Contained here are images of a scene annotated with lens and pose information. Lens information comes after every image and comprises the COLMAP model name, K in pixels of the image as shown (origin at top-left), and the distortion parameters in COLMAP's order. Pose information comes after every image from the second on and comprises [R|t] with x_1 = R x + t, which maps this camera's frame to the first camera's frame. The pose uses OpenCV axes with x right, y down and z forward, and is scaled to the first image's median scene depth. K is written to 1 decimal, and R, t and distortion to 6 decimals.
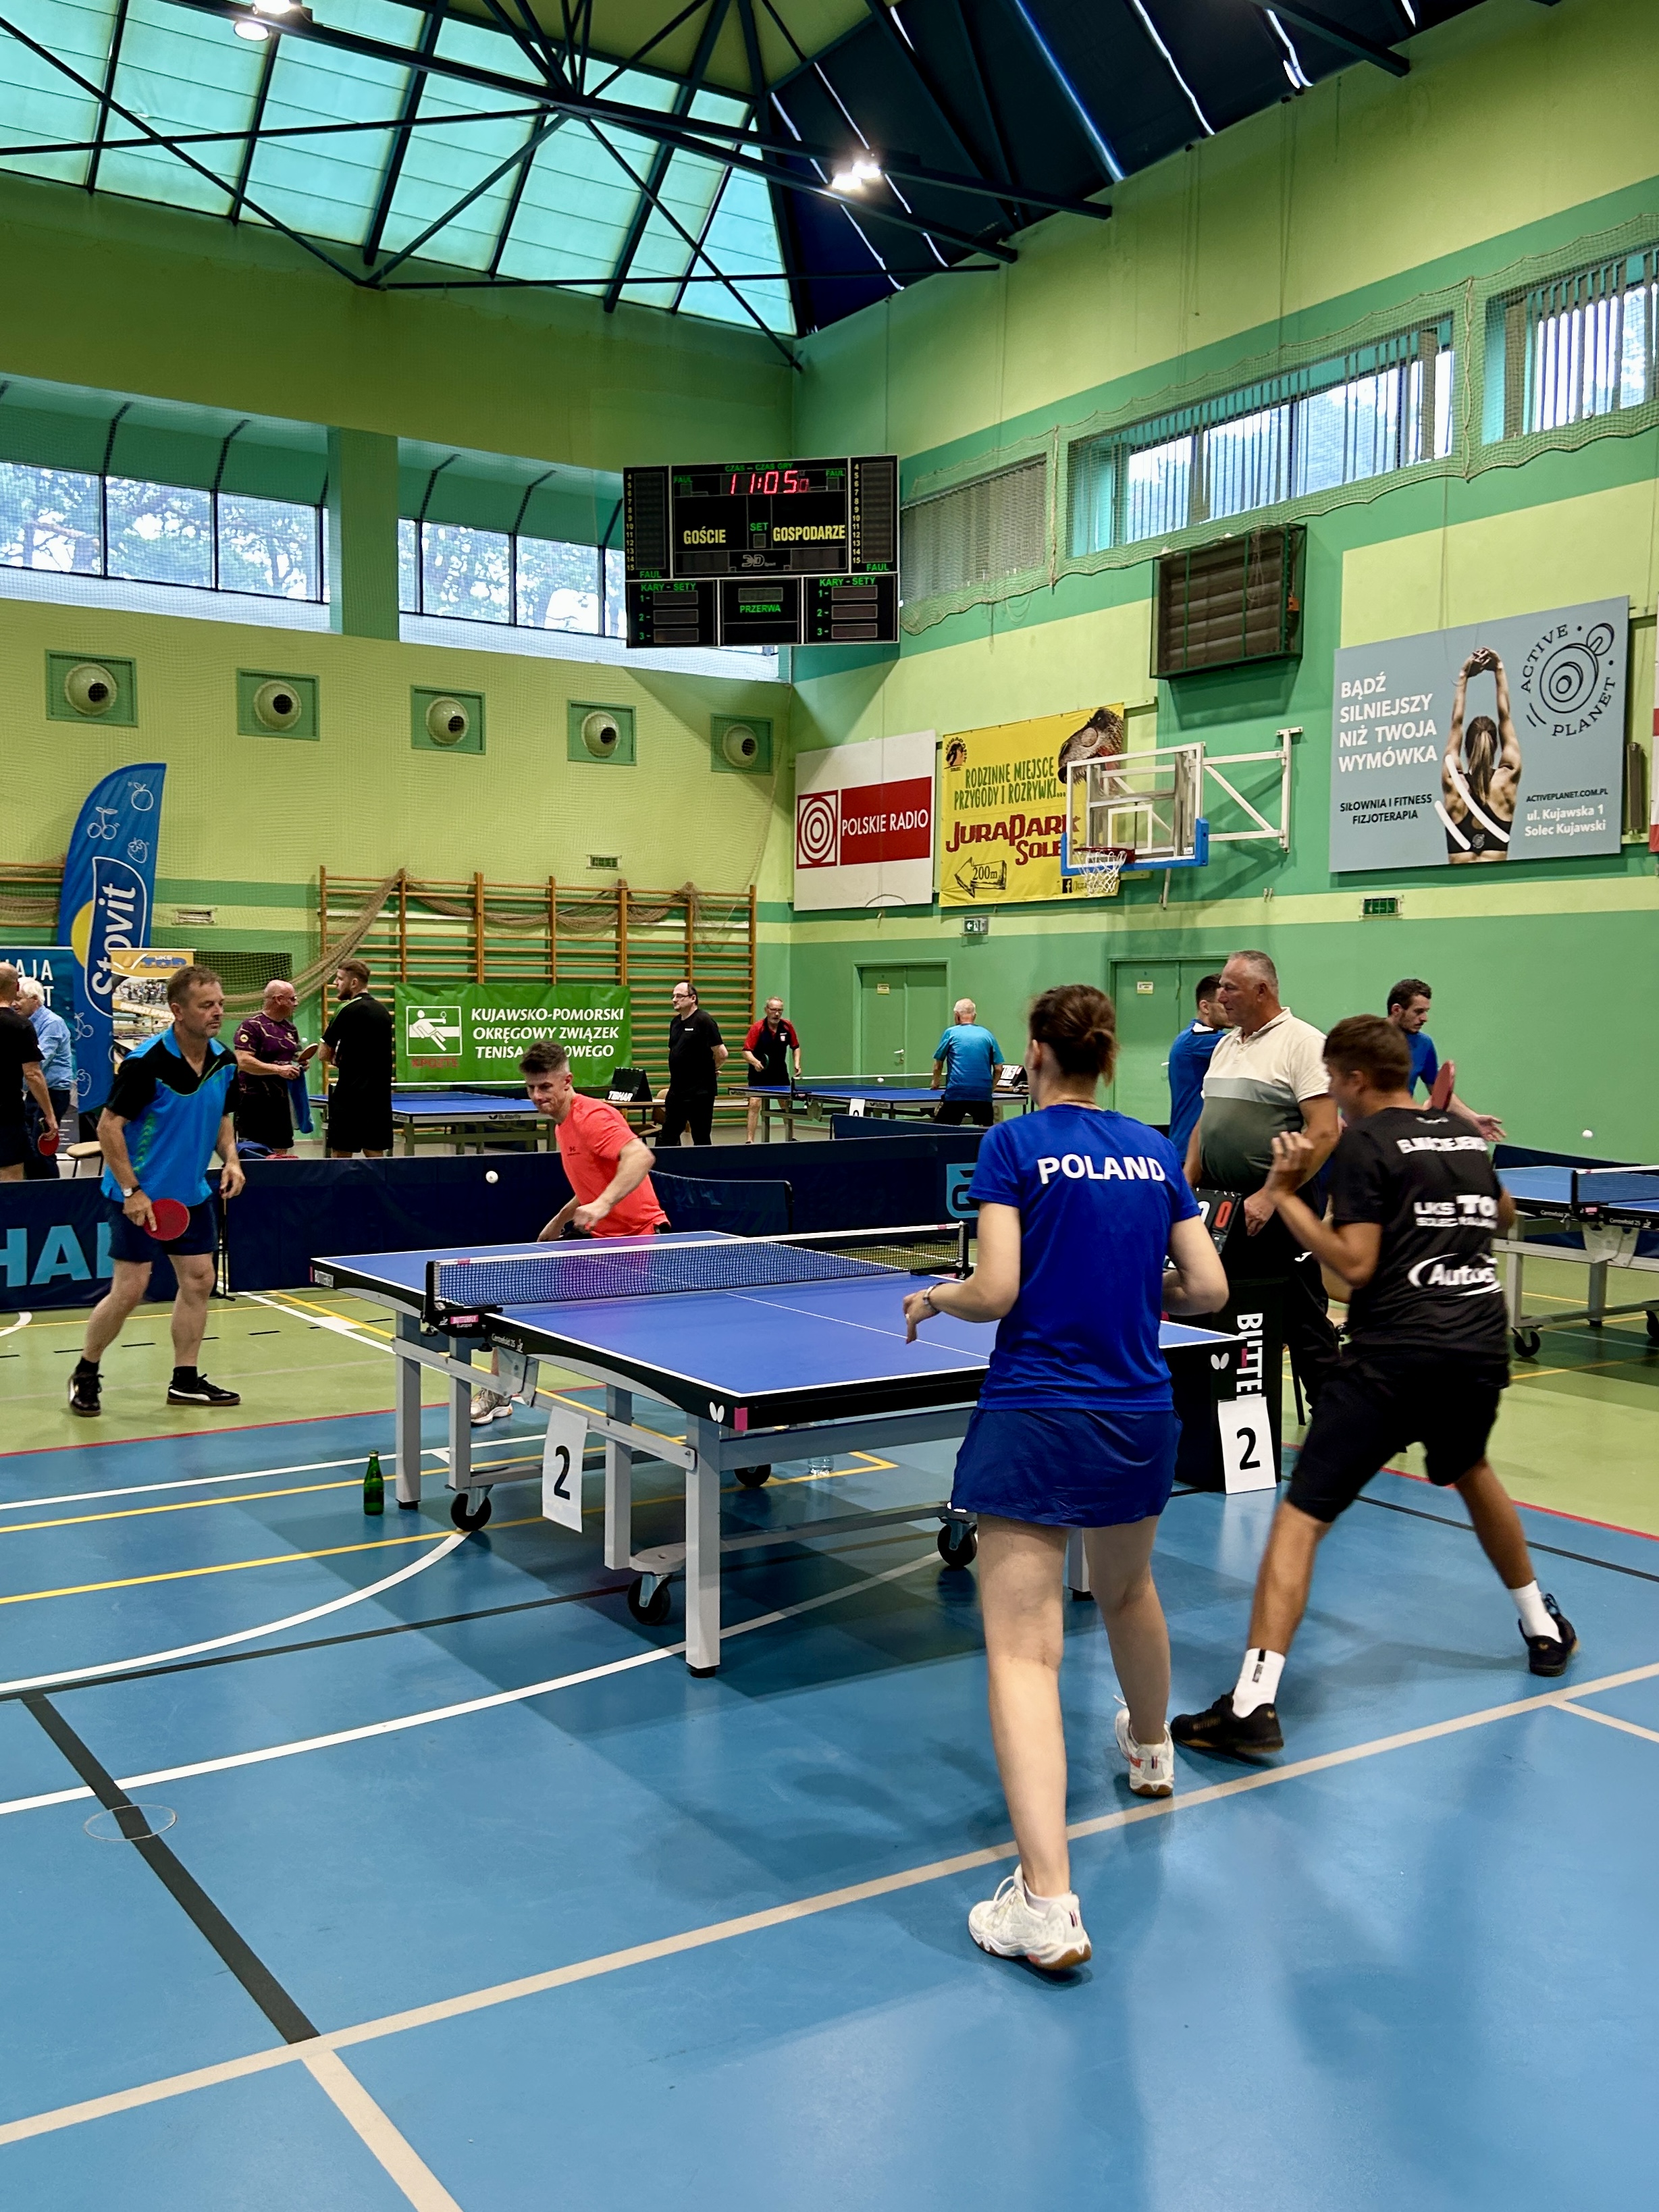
lens RADIAL K [[2001.8, 0, 760.0], [0, 2001.8, 1147.0], [0, 0, 1]] dist [0.069859, -0.065300]
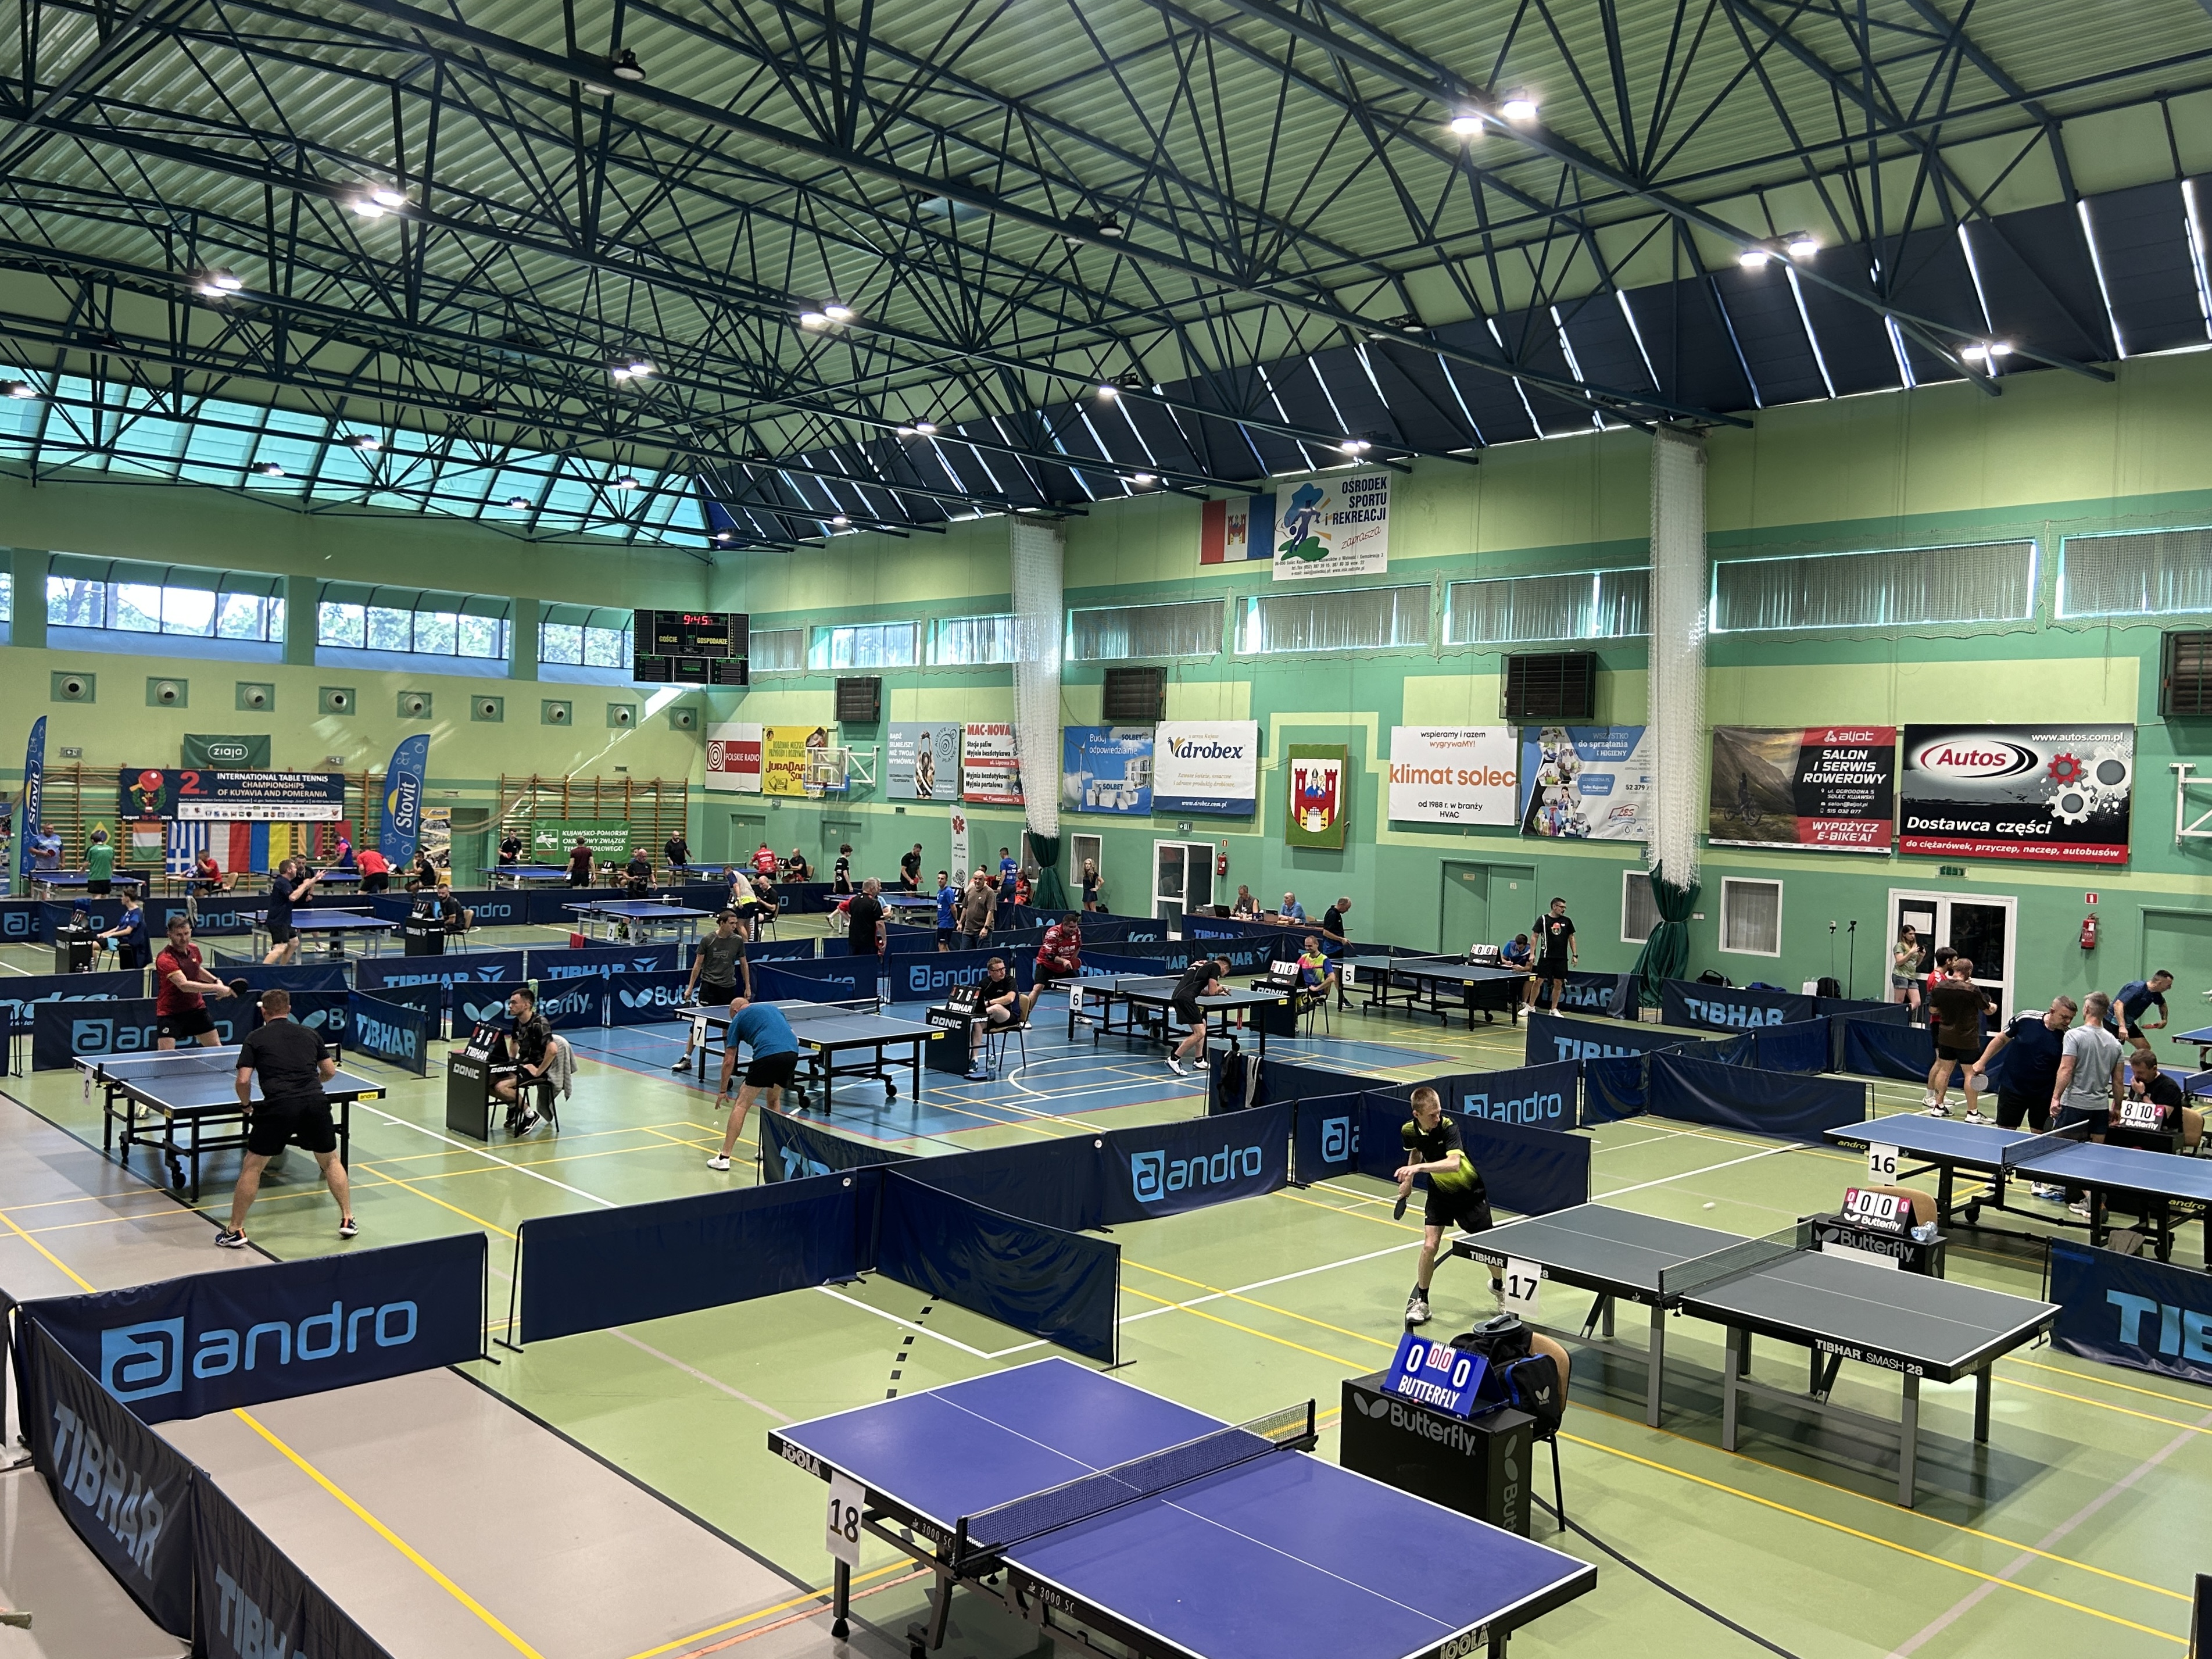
lens RADIAL K [[1748.4, 0, 1109.9], [0, 1748.4, 829.2], [0, 0, 1]] dist [0.002848, -0.045928]
pose [[0.975850, 0.018190, 0.217685, 0.038873], [-0.009962, 0.999196, -0.038836, 0.003562], [-0.218216, 0.035729, 0.975246, -1.207725]]
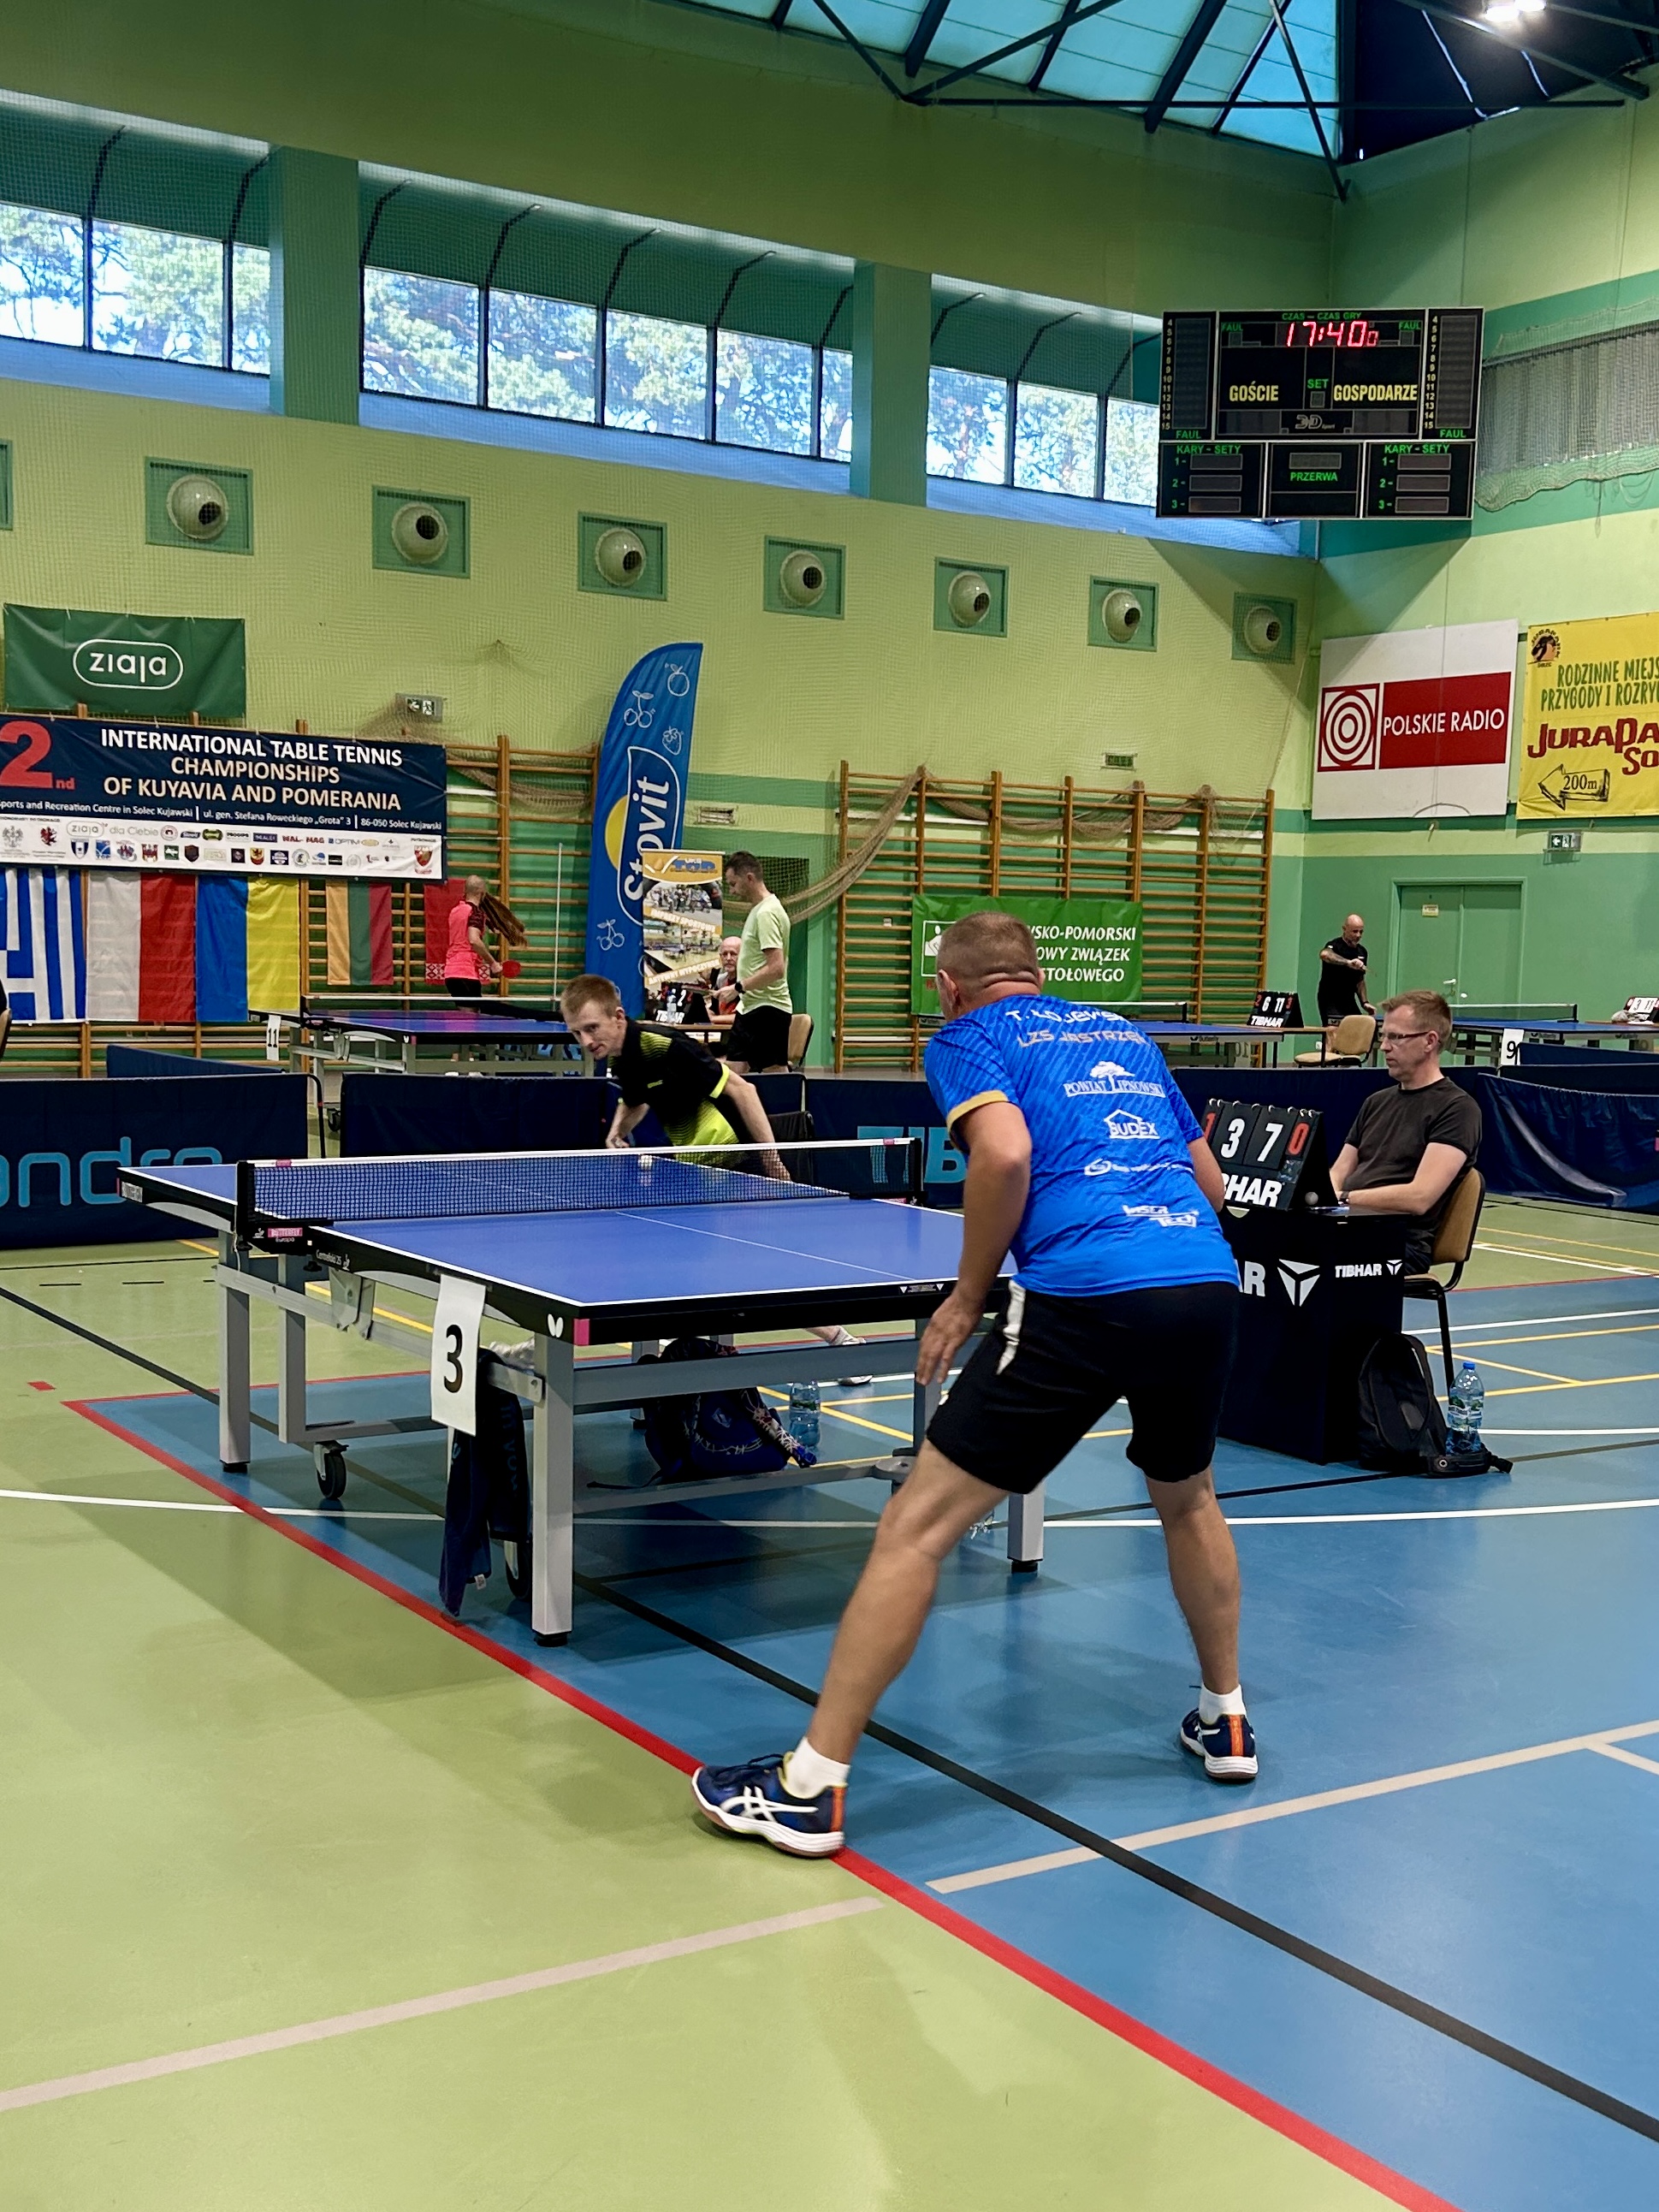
lens RADIAL K [[2623.3, 0, 917.6], [0, 2623.3, 1196.6], [0, 0, 1]] dist [0.068324, 0.000000]
pose [[0.998524, 0.014833, 0.052242, -0.237912], [-0.016473, 0.999381, 0.031095, 0.016573], [-0.051748, -0.031910, 0.998150, -0.168282]]
